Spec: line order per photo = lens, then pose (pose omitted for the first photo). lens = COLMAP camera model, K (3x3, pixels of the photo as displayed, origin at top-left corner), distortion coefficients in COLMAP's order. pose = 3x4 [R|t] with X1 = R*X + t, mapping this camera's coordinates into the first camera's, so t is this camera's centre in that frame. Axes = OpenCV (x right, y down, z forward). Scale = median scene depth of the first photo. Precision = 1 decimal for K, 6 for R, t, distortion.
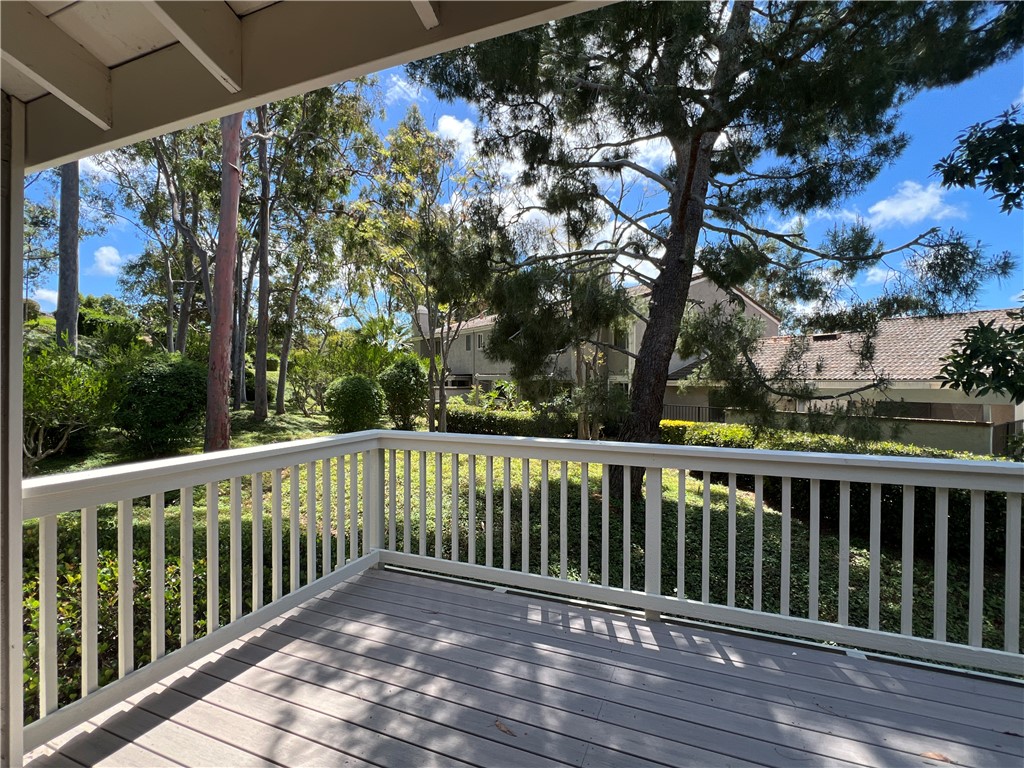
lens RADIAL K [[488.2, 0, 511.2], [0, 488.2, 387.1], [0, 0, 1]] dist [0.002214, -0.001538]
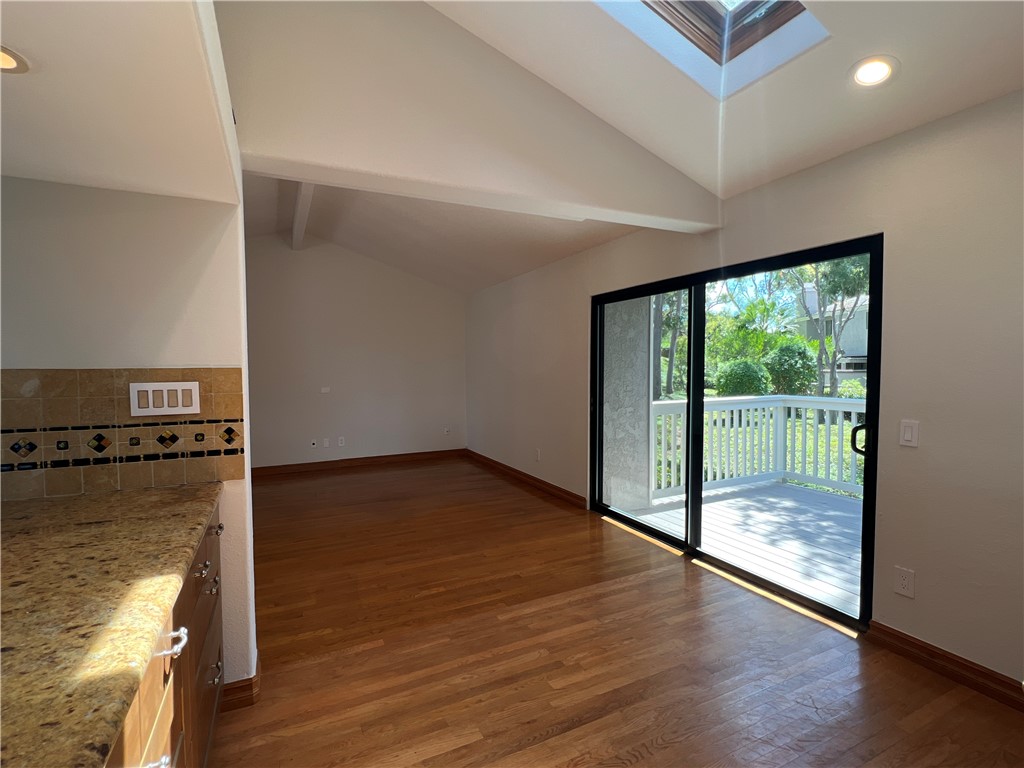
lens RADIAL K [[488.2, 0, 511.9], [0, 488.2, 391.9], [0, 0, 1]] dist [0.002214, -0.001538]
pose [[0.750302, 0.020240, -0.660785, 0.020847], [0.006628, 0.999251, 0.038133, 0.002267], [0.661062, -0.032991, 0.749606, -0.146817]]
